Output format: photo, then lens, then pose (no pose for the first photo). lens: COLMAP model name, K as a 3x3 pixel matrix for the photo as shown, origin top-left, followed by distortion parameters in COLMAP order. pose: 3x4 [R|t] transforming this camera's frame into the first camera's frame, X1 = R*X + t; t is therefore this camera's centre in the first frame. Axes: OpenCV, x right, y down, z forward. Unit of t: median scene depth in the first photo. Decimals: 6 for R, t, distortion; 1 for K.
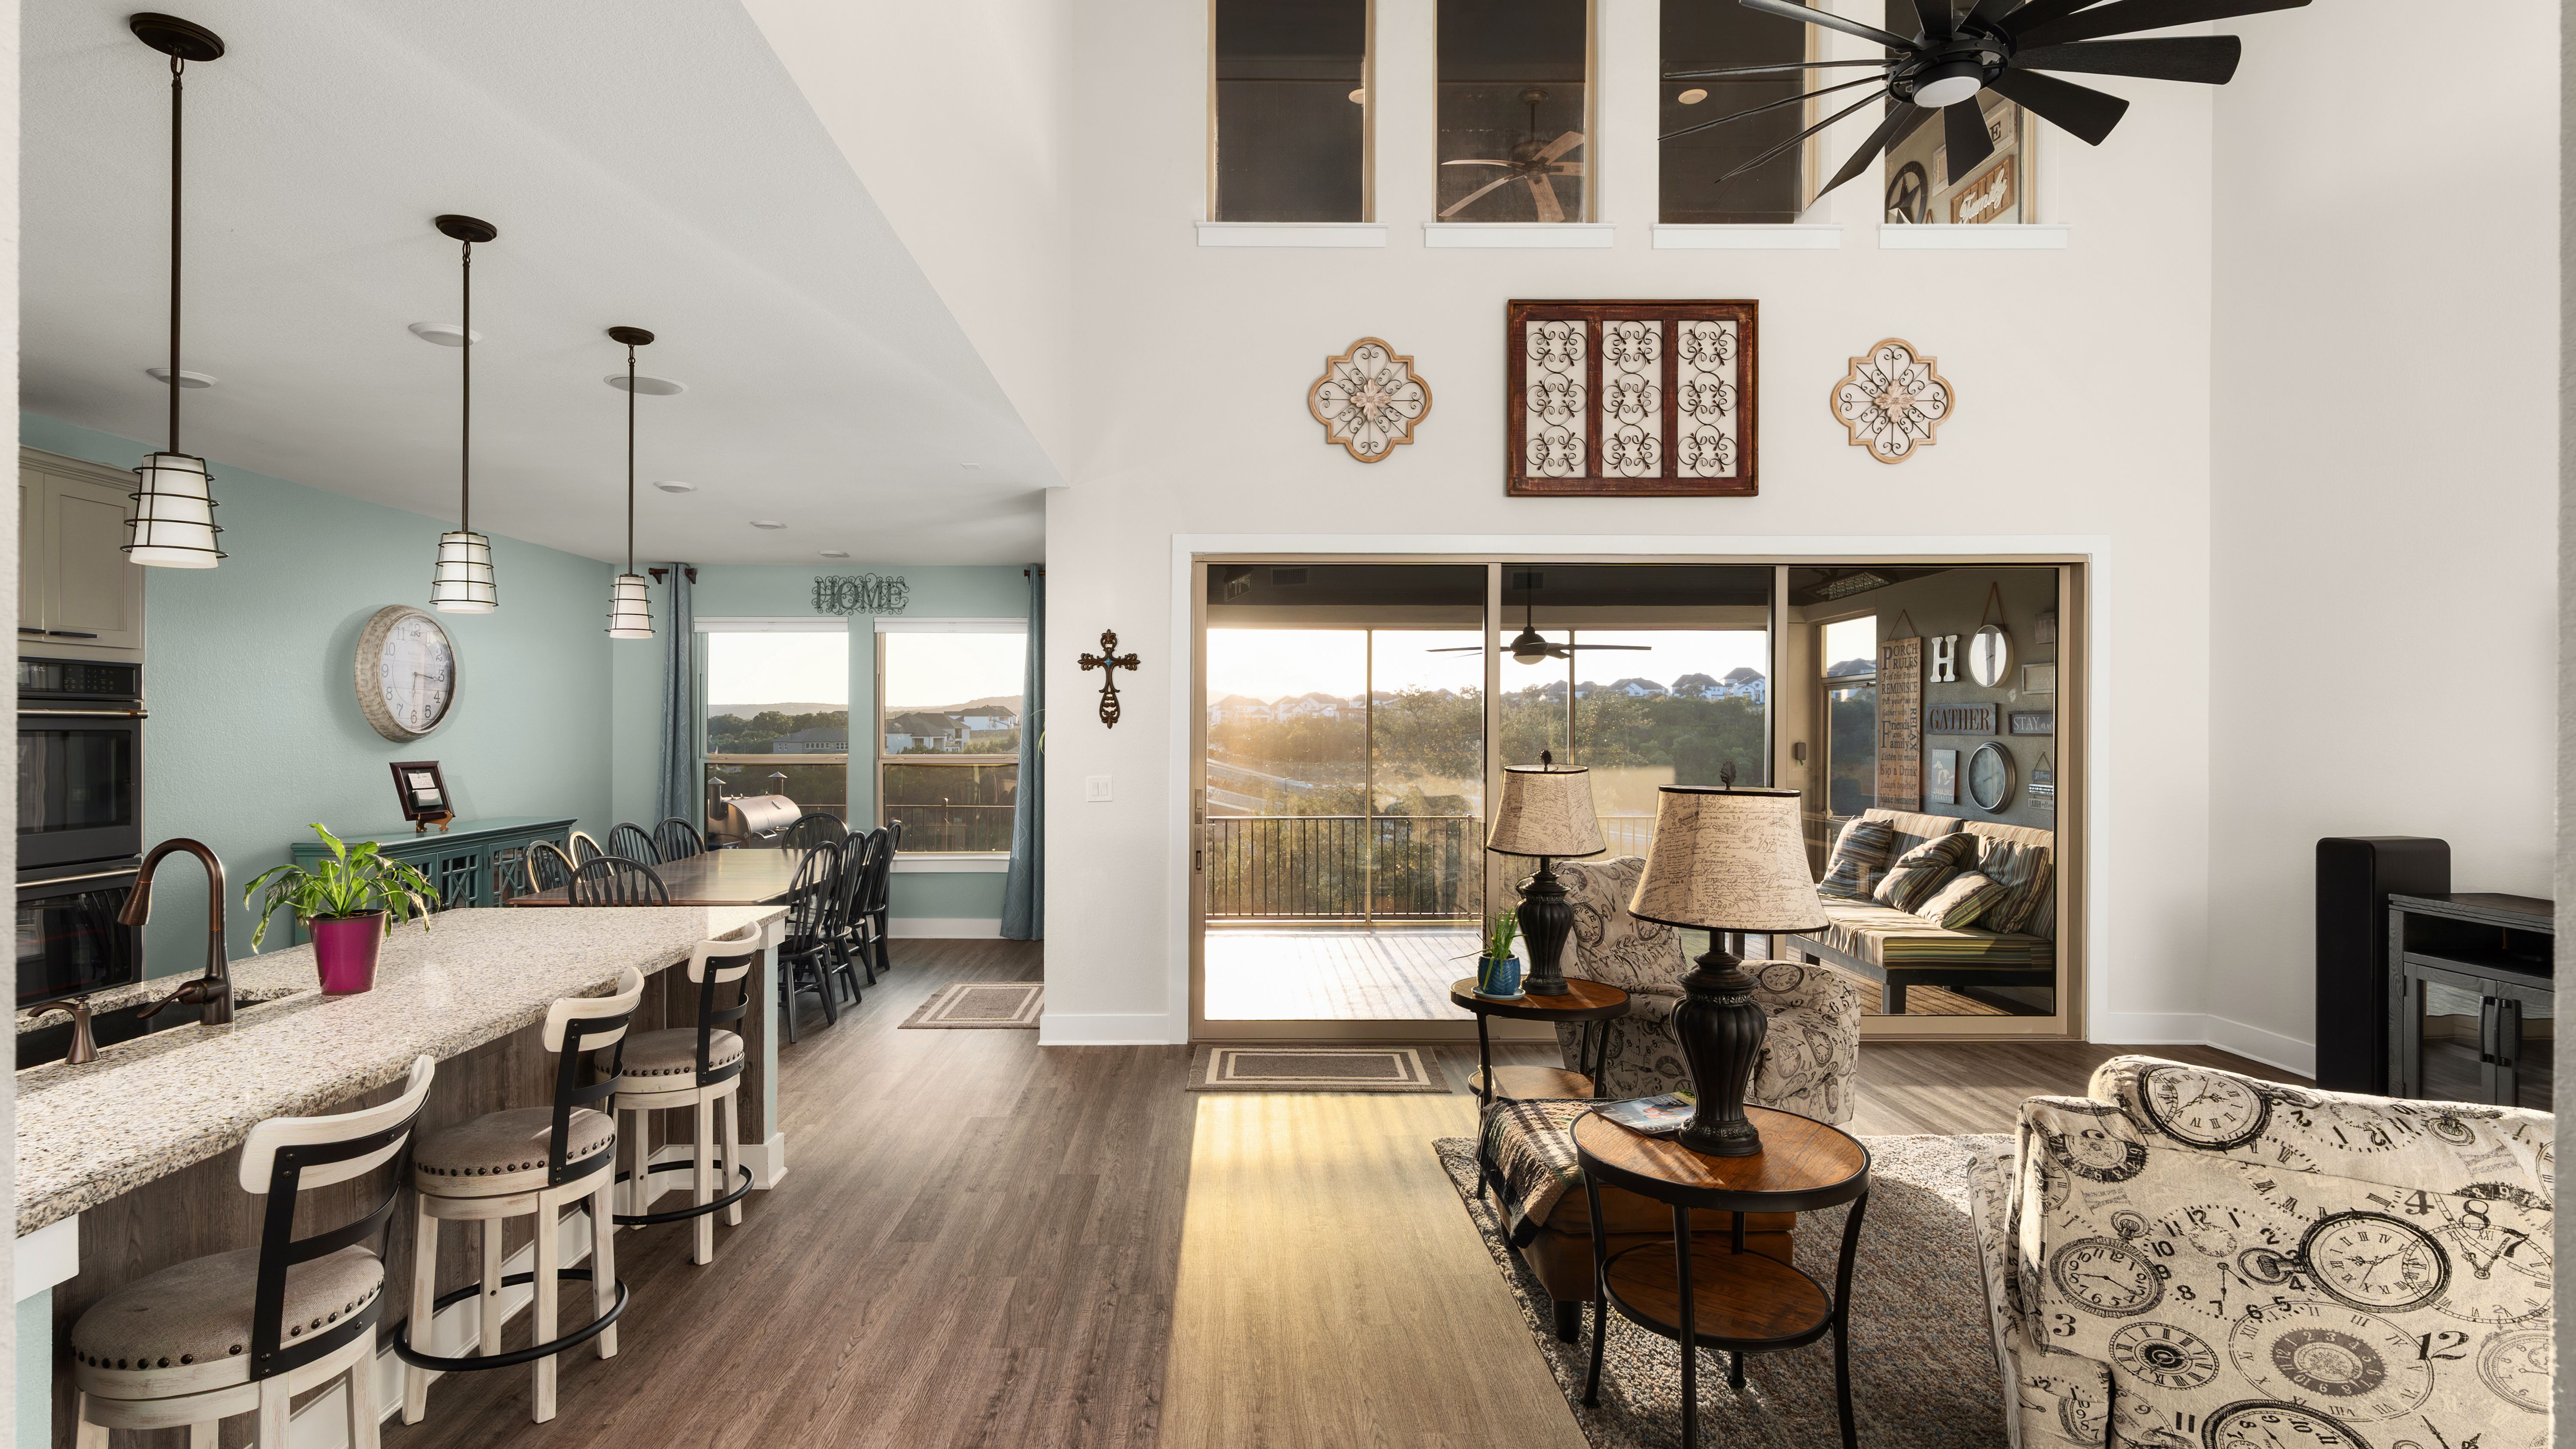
lens RADIAL K [[1254.9, 0, 1212.2], [0, 1254.9, 728.5], [0, 0, 1]] dist [-0.003974, 0.000013]
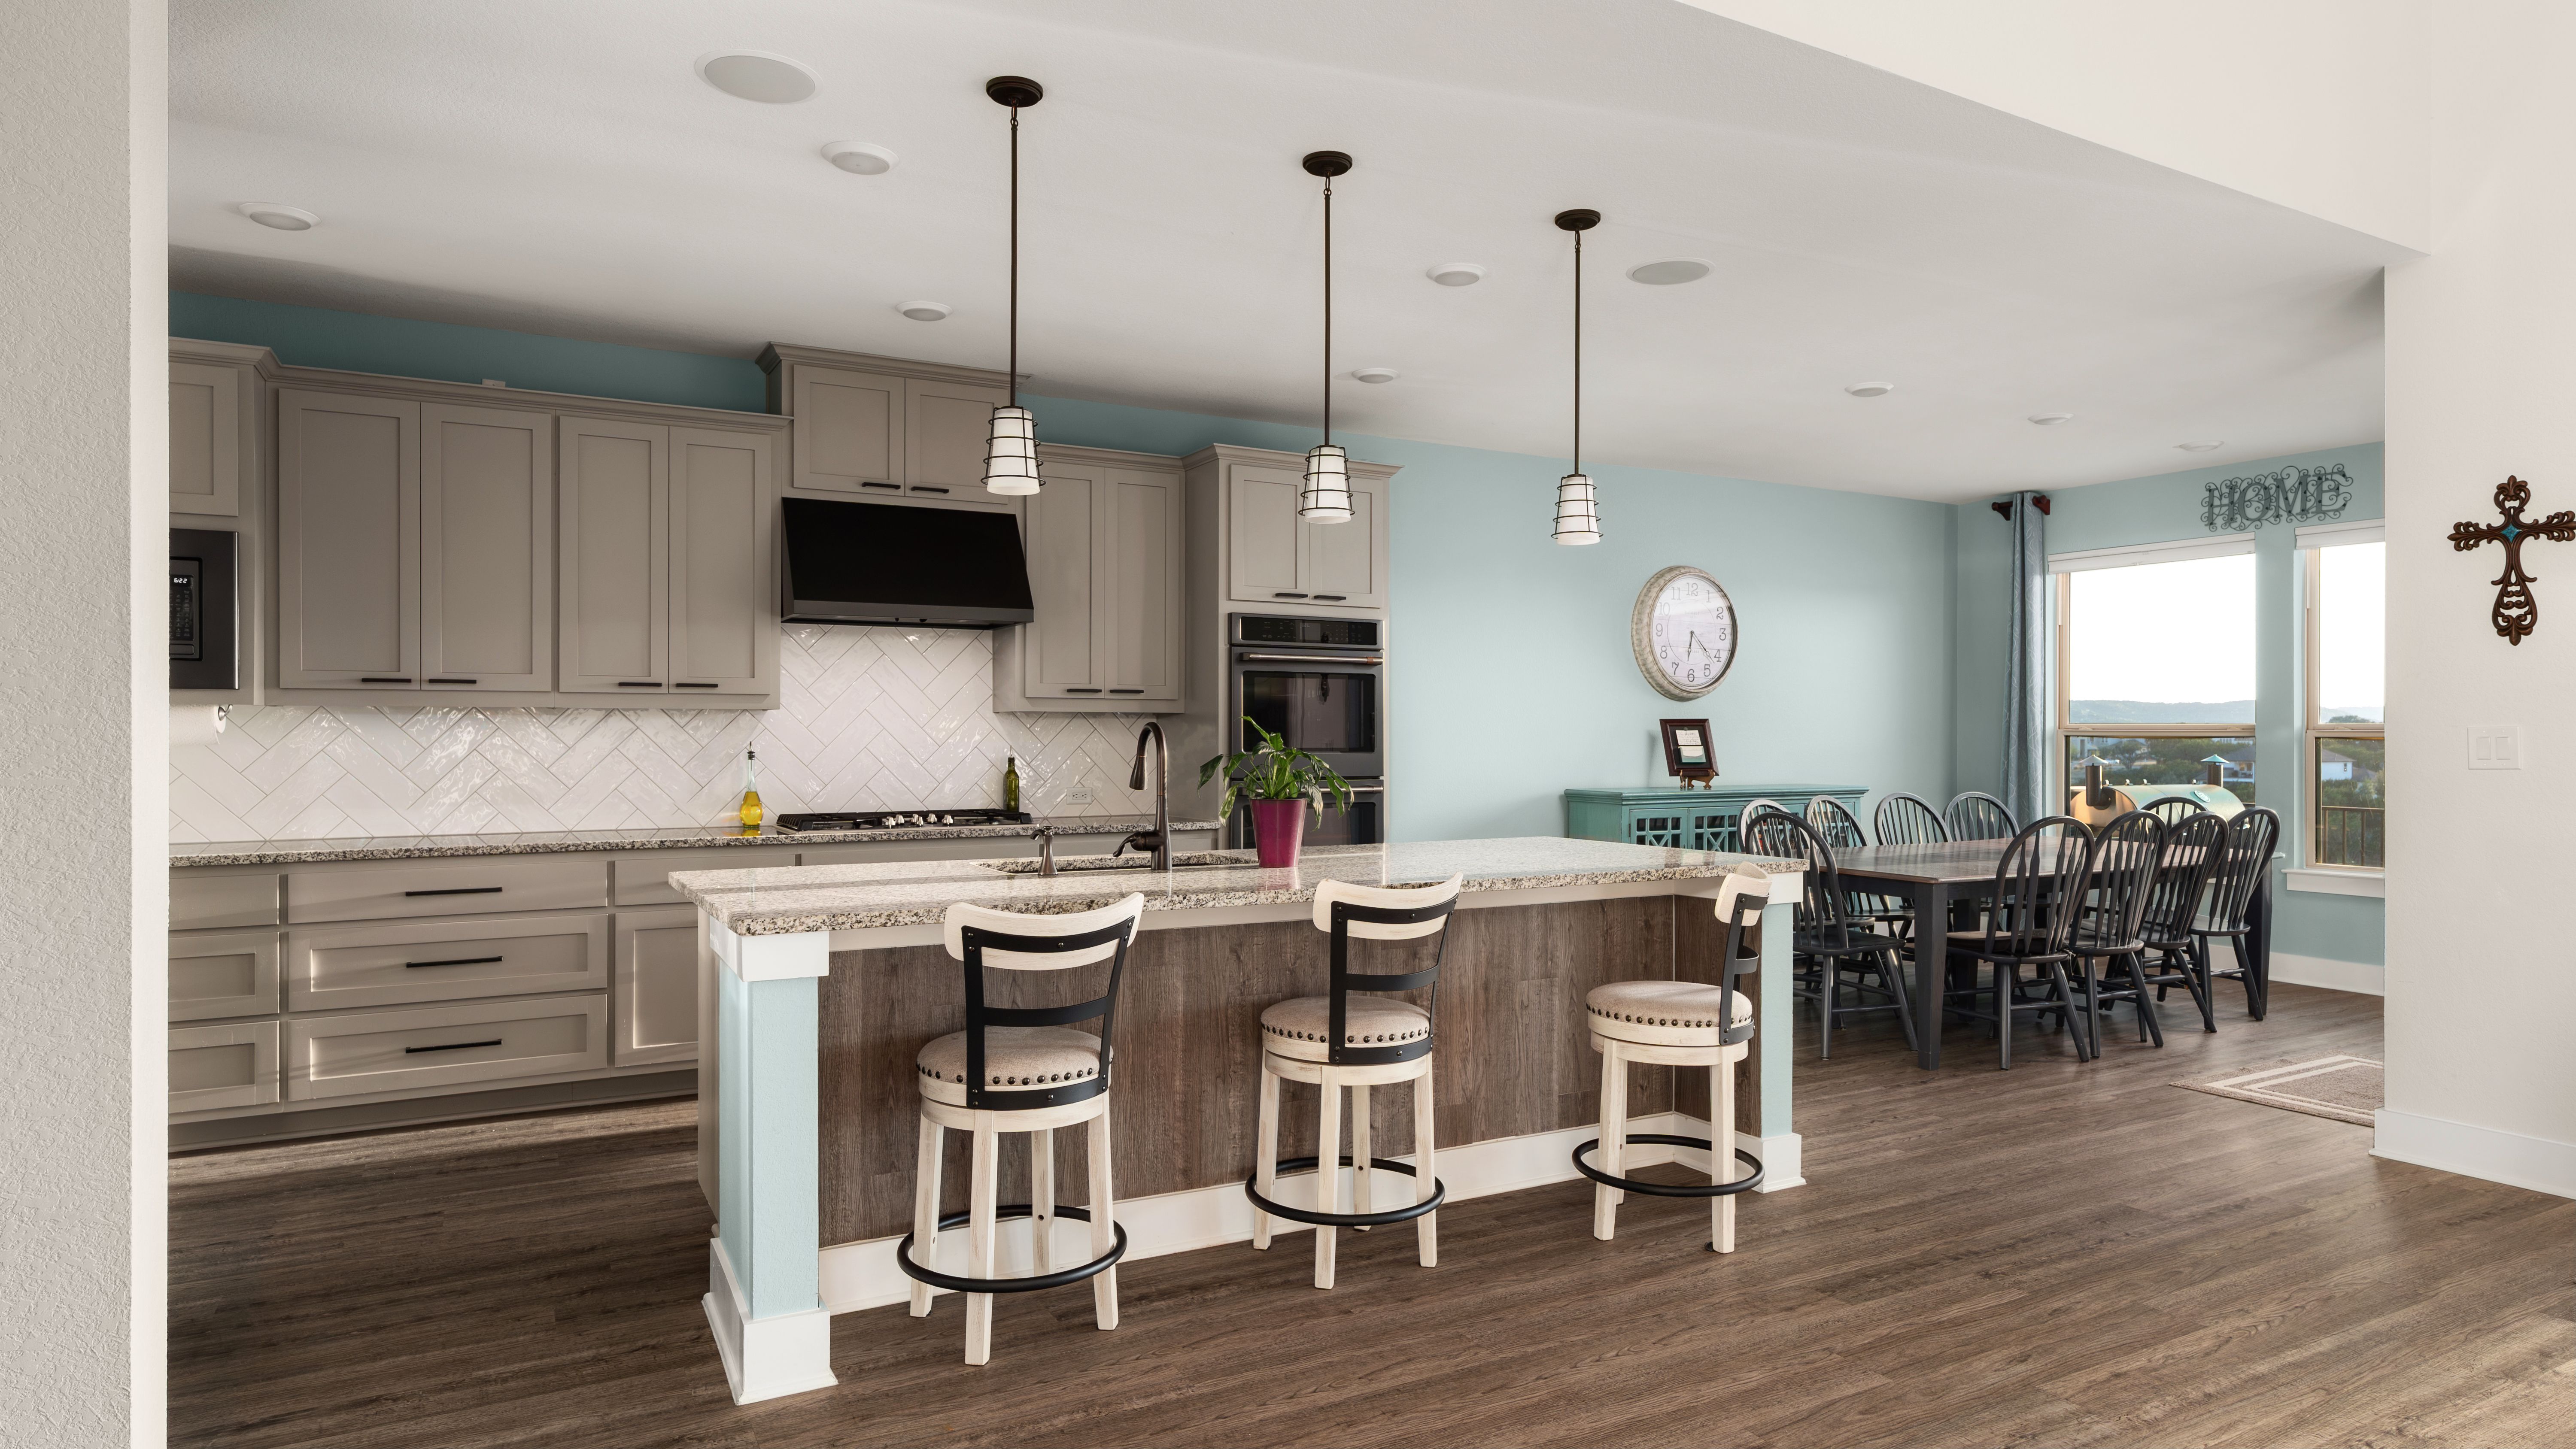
lens RADIAL K [[1419.0, 0, 1286.1], [0, 1419.0, 732.9], [0, 0, 1]] dist [-0.000894, 0.000677]
pose [[0.499244, 0.001284, -0.866460, 0.206488], [-0.003468, 0.999994, -0.000516, 0.043439], [0.866454, 0.003263, 0.499246, 0.175270]]
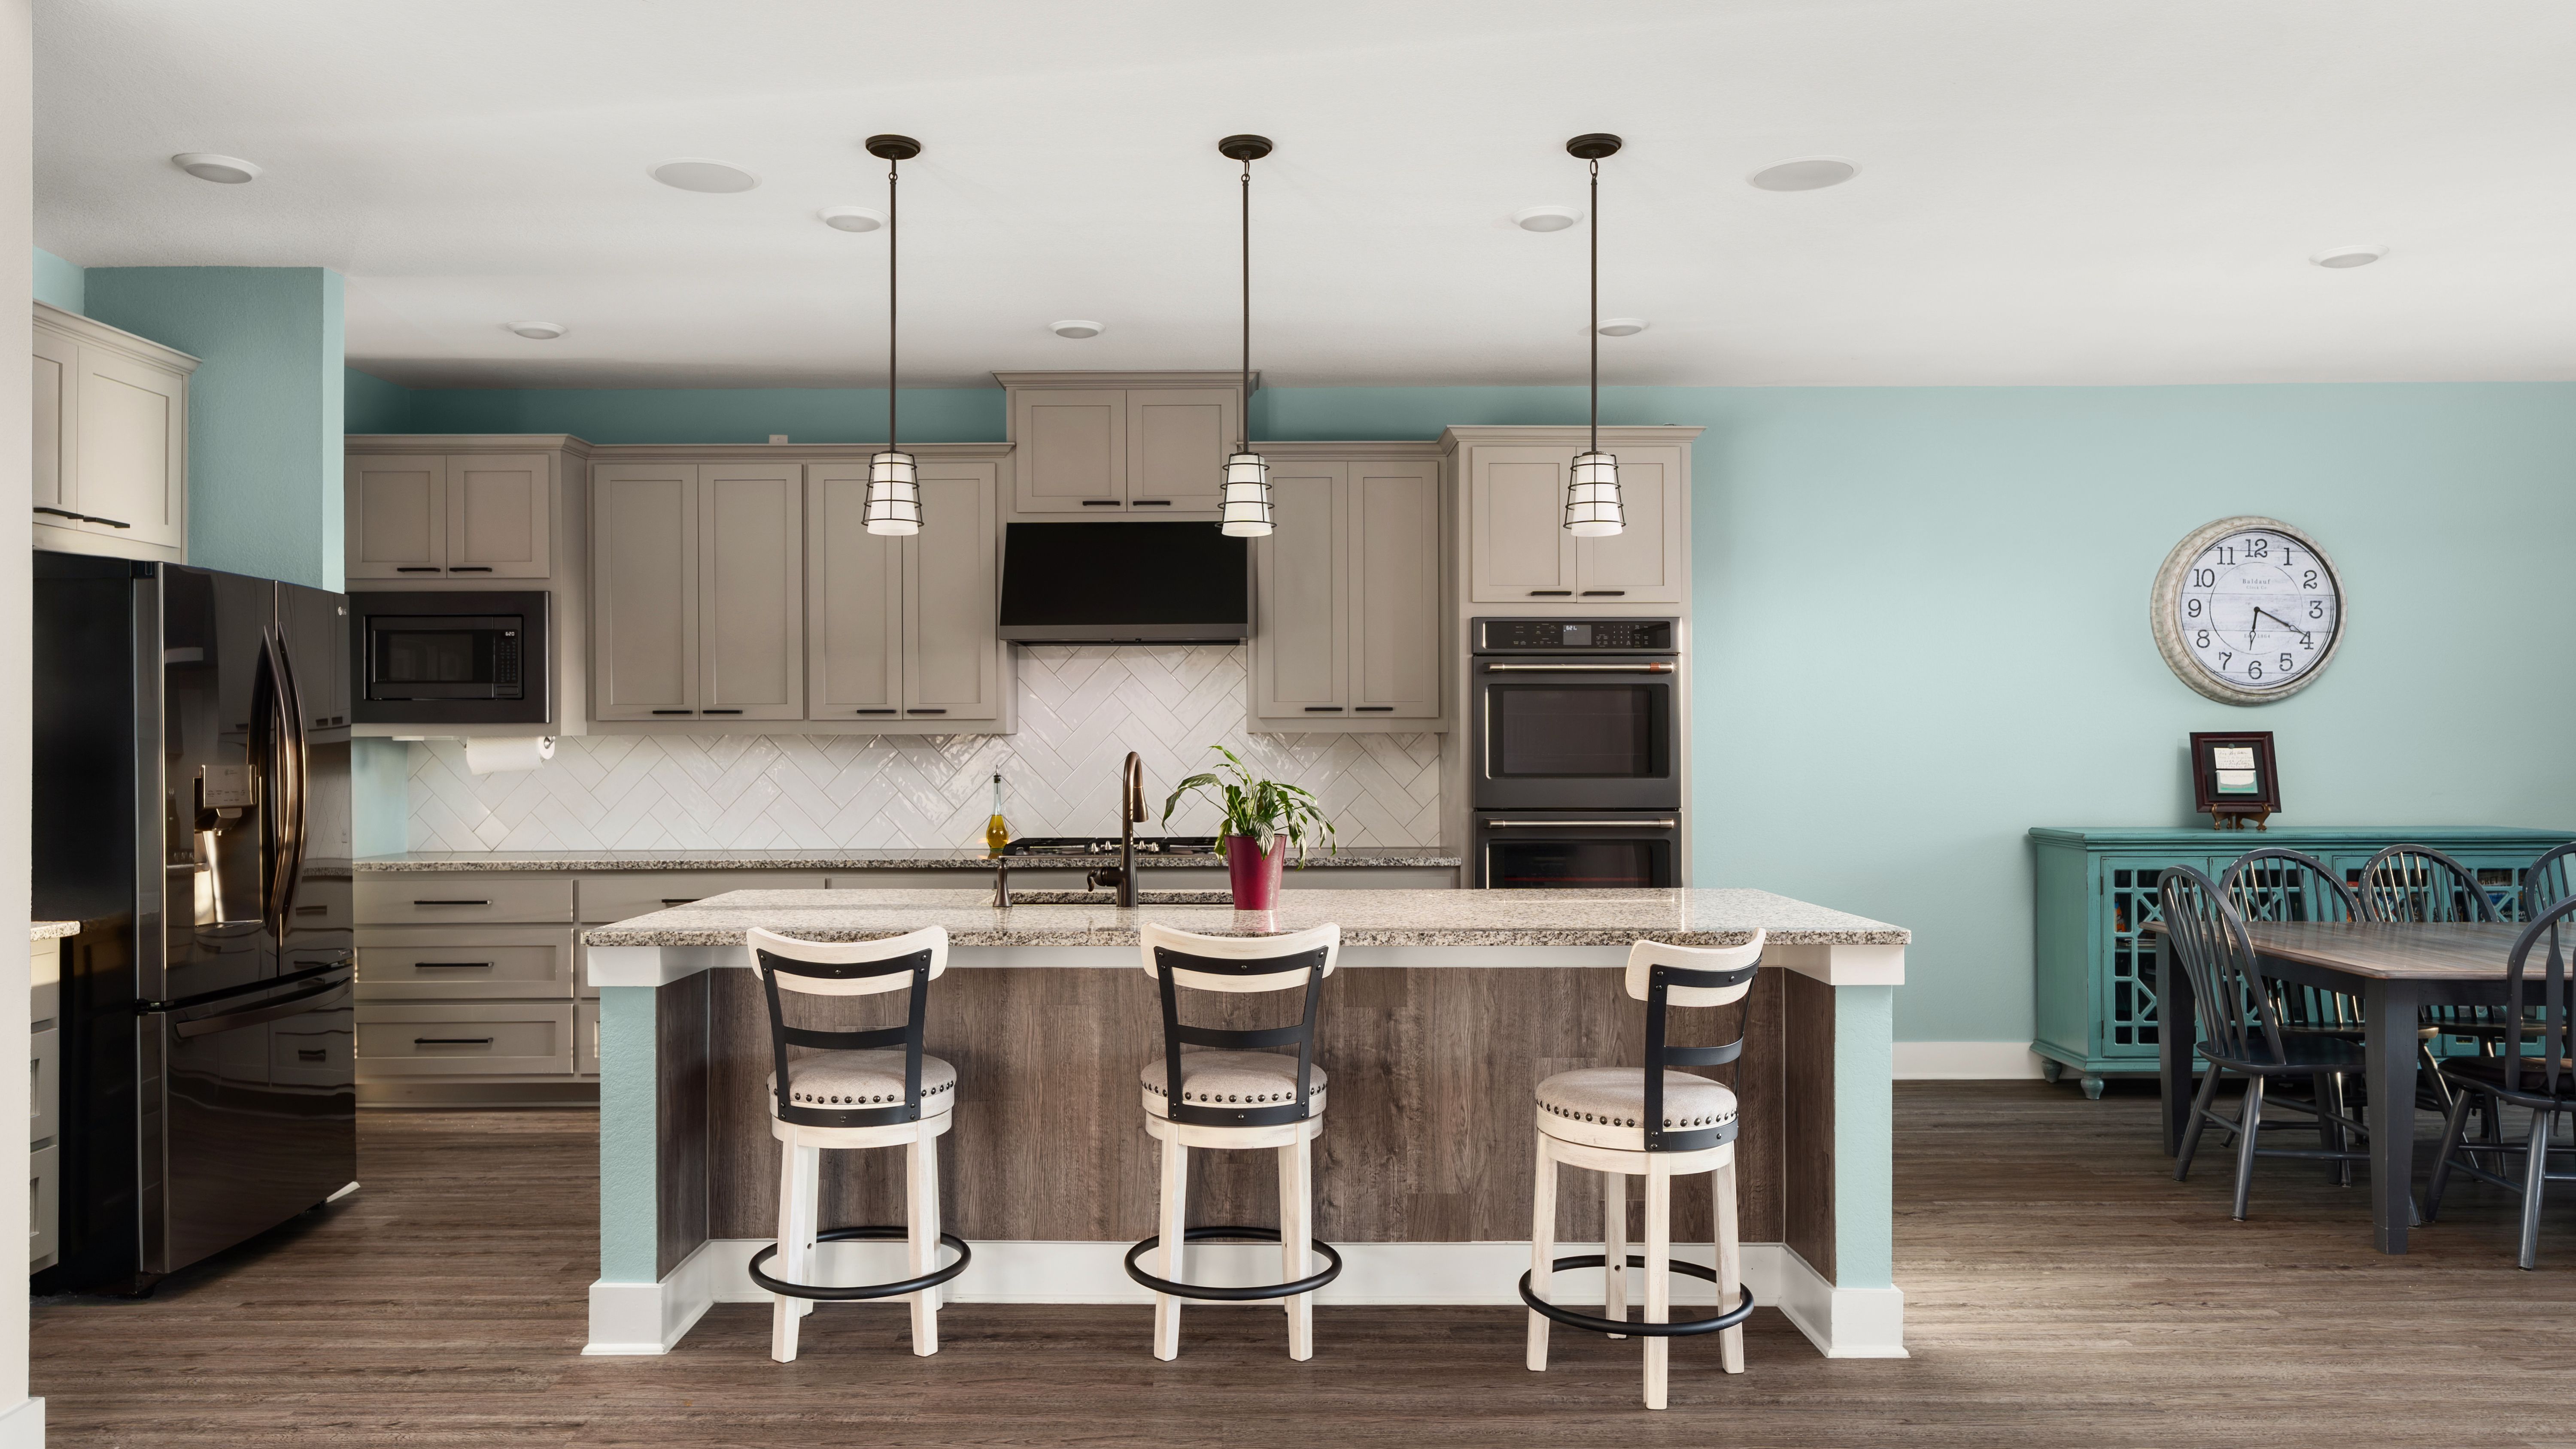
lens RADIAL K [[1716.6, 0, 1278.1], [0, 1716.6, 731.3], [0, 0, 1]] dist [0.000295, -0.001084]
pose [[0.022955, -0.005435, -0.999722, 0.359055], [0.001323, 0.999985, -0.005406, 0.033934], [0.999736, -0.001199, 0.022962, 0.482828]]
